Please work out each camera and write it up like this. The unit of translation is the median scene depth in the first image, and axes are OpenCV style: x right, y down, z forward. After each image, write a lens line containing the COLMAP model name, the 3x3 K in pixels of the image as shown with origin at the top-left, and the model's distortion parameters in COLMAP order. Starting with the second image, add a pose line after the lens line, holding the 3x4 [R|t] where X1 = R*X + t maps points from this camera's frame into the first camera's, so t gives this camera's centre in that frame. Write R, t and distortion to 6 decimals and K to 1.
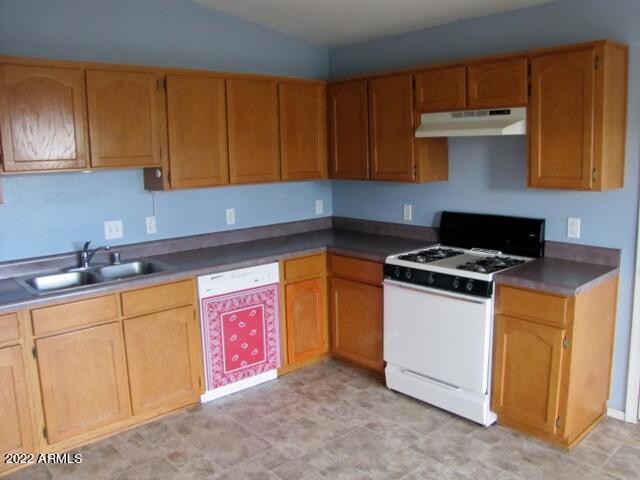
lens RADIAL K [[554.6, 0, 320.0], [0, 554.6, 240.0], [0, 0, 1]] dist [-0.130673, 0.017028]
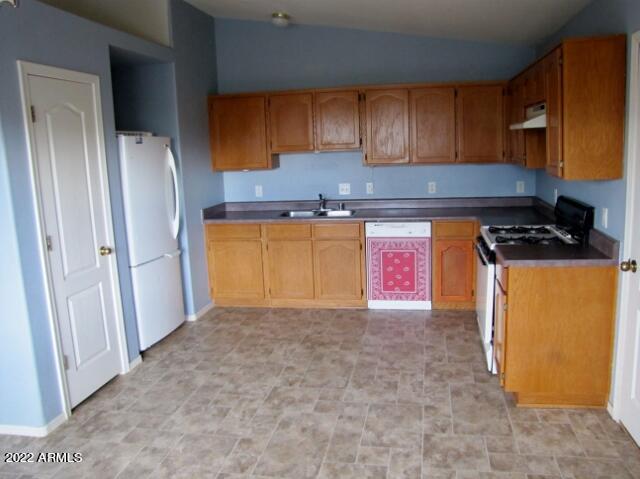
lens RADIAL K [[554.6, 0, 320.0], [0, 554.6, 239.5], [0, 0, 1]] dist [-0.130673, 0.017028]
pose [[0.596501, 0.137857, -0.790684, 0.866631], [-0.106865, 0.990009, 0.091989, -0.013874], [0.795466, 0.029625, 0.605274, -0.032797]]
